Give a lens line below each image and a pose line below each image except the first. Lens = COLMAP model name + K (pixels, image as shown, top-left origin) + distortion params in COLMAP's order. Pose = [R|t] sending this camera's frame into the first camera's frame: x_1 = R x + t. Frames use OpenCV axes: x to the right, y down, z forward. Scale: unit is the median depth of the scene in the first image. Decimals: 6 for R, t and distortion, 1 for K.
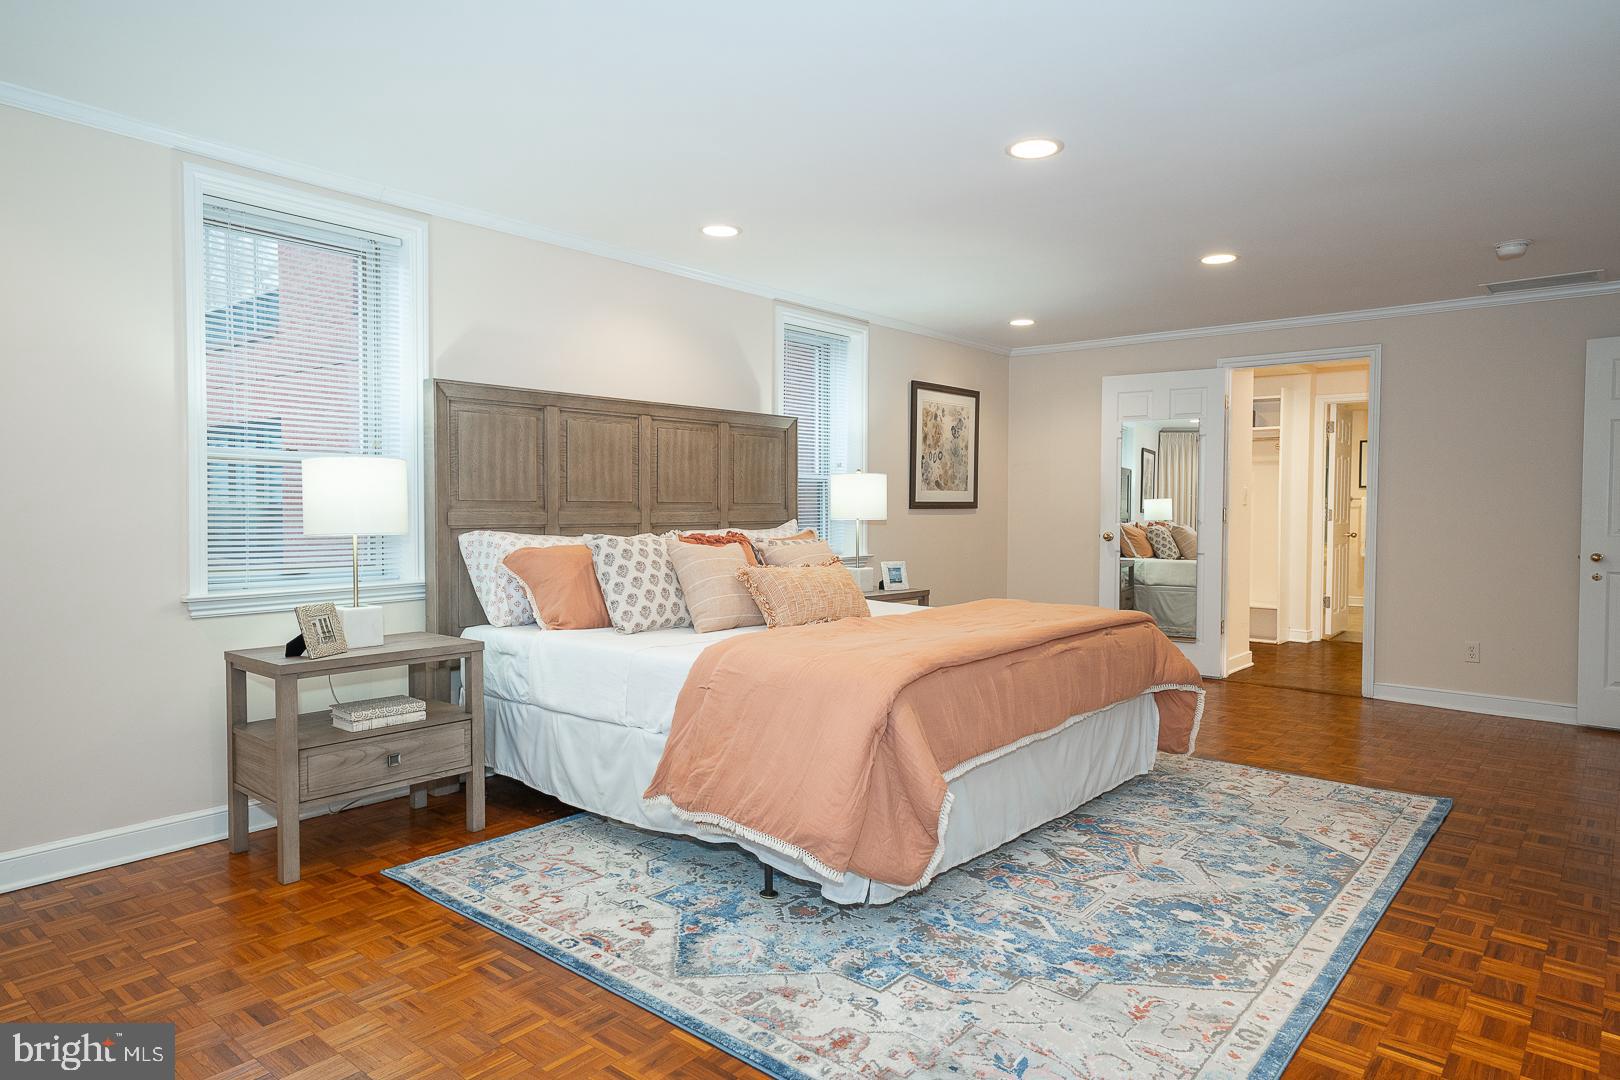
lens RADIAL K [[1031.6, 0, 810.0], [0, 1031.6, 540.0], [0, 0, 1]] dist [0.035667, 0.002804]
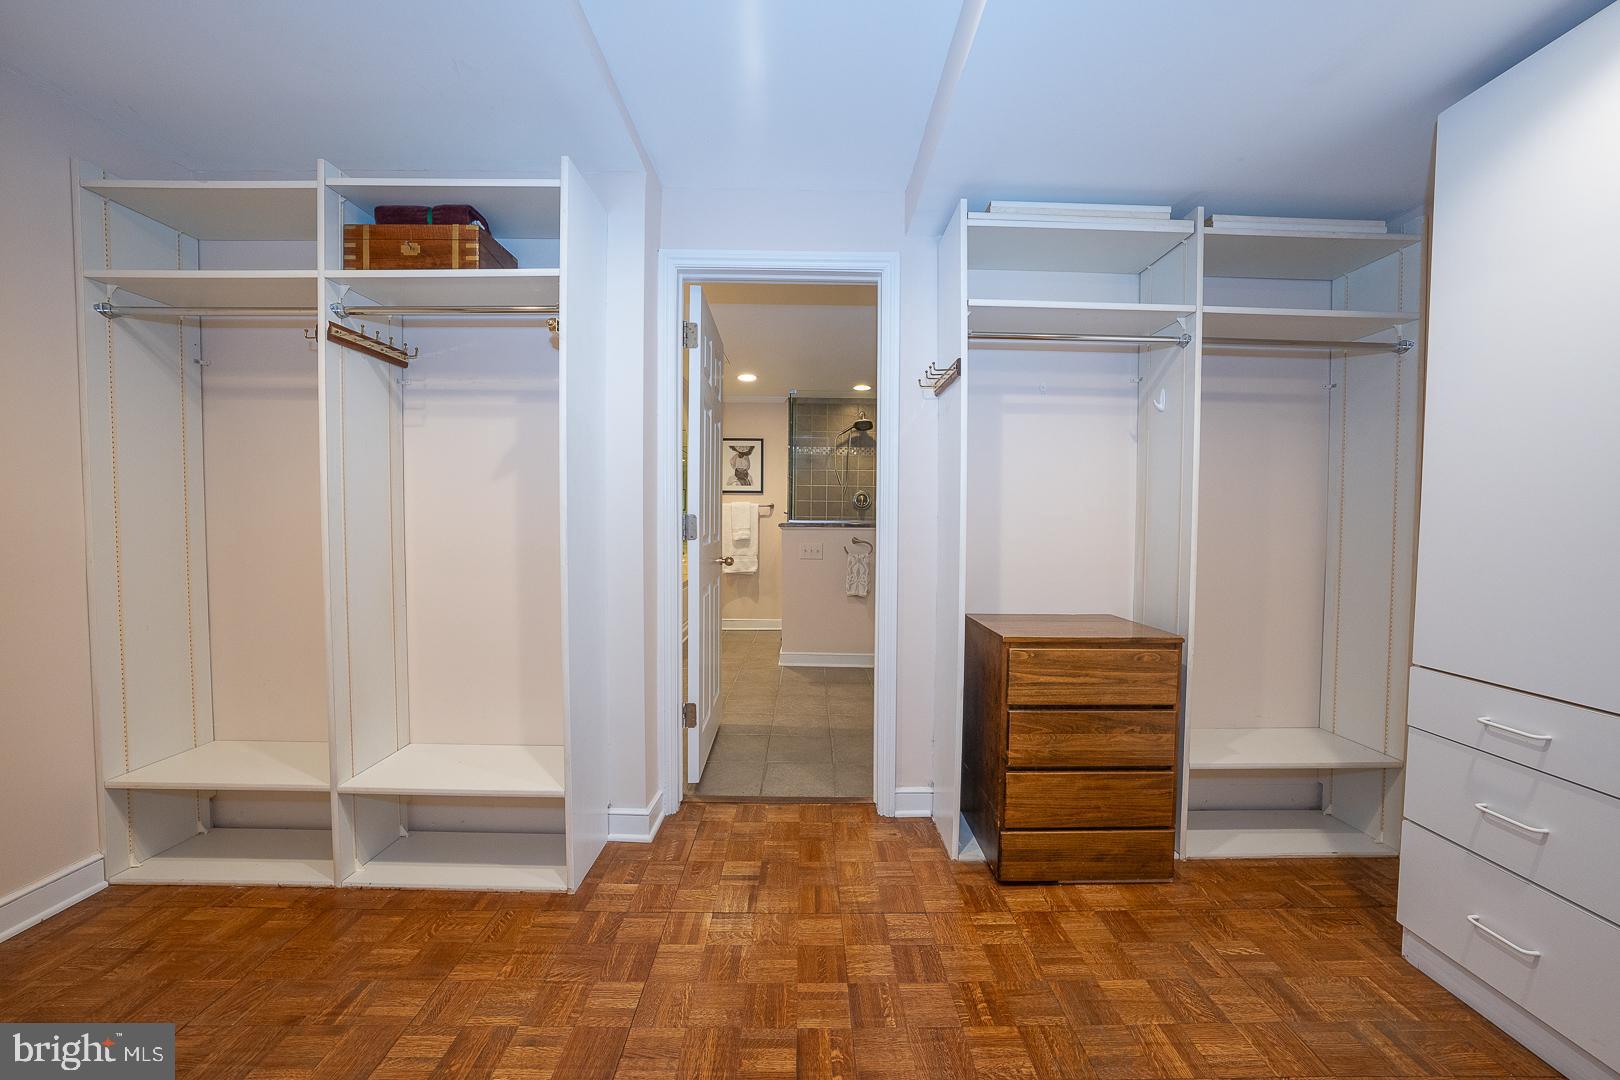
lens RADIAL K [[556.2, 0, 813.3], [0, 556.2, 536.2], [0, 0, 1]] dist [-0.030946, 0.006708]
pose [[0.775864, -0.016226, 0.630691, 0.385811], [0.016234, 0.999852, 0.005754, -0.019537], [-0.630691, 0.005774, 0.776013, 0.775550]]
